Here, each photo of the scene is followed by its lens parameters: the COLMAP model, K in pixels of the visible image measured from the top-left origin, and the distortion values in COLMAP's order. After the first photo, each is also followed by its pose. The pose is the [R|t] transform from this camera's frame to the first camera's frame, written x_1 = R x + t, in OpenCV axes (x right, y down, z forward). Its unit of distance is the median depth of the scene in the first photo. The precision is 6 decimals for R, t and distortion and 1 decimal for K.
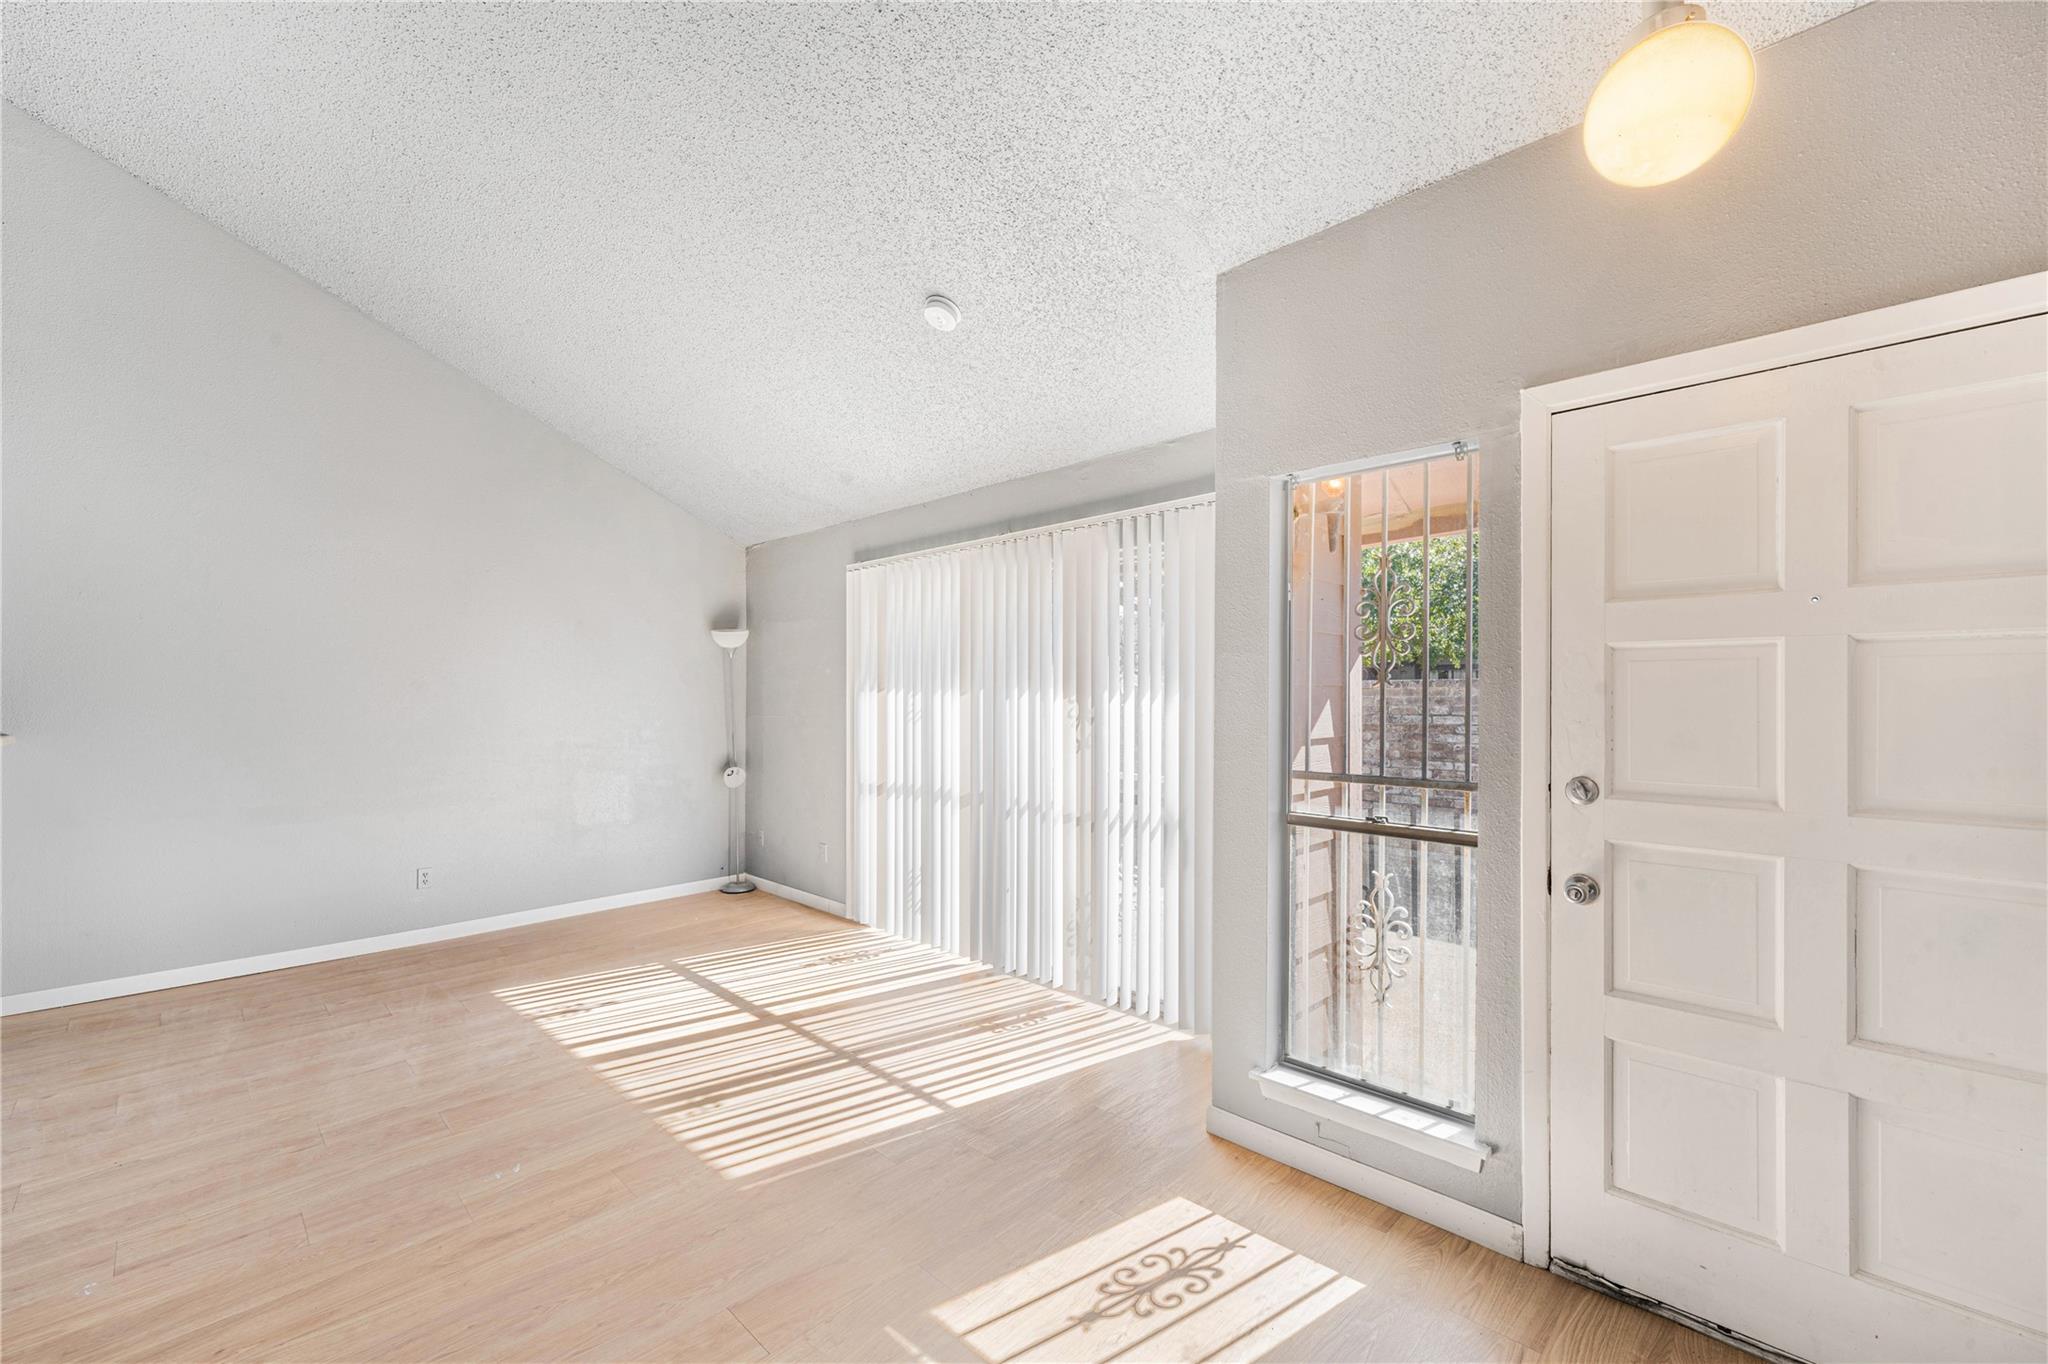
lens RADIAL K [[832.8, 0, 1027.8], [0, 832.8, 696.8], [0, 0, 1]] dist [0.002874, -0.000526]
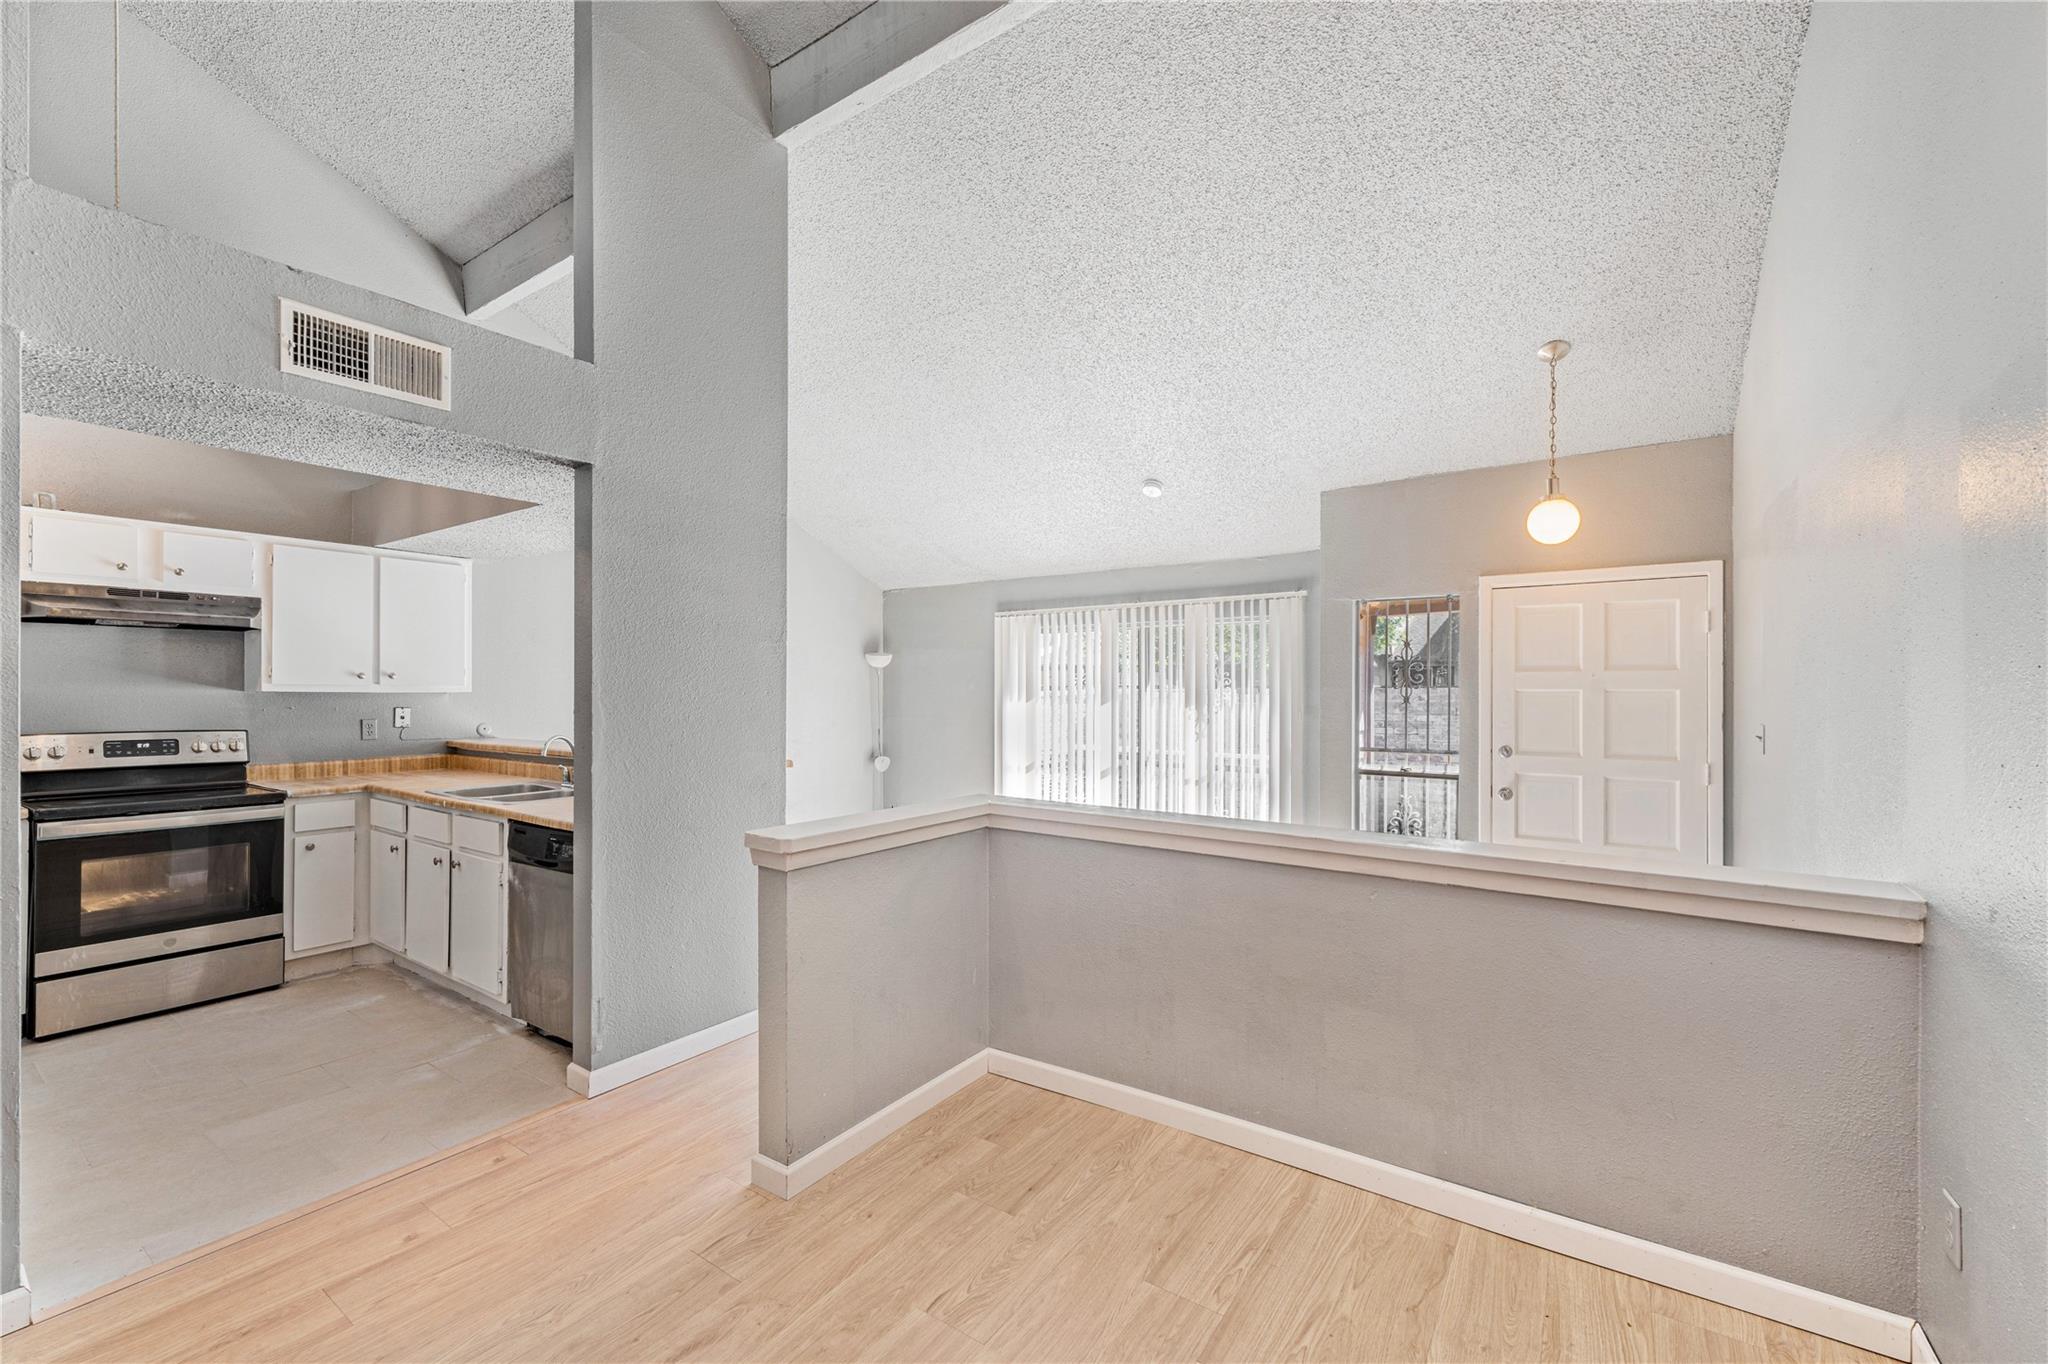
lens RADIAL K [[832.8, 0, 1018.7], [0, 832.8, 691.9], [0, 0, 1]] dist [0.002874, -0.000526]
pose [[0.983265, 0.001907, 0.182169, -0.663189], [-0.001679, 0.999998, -0.001406, -0.030122], [-0.182172, 0.001076, 0.983266, -0.631435]]
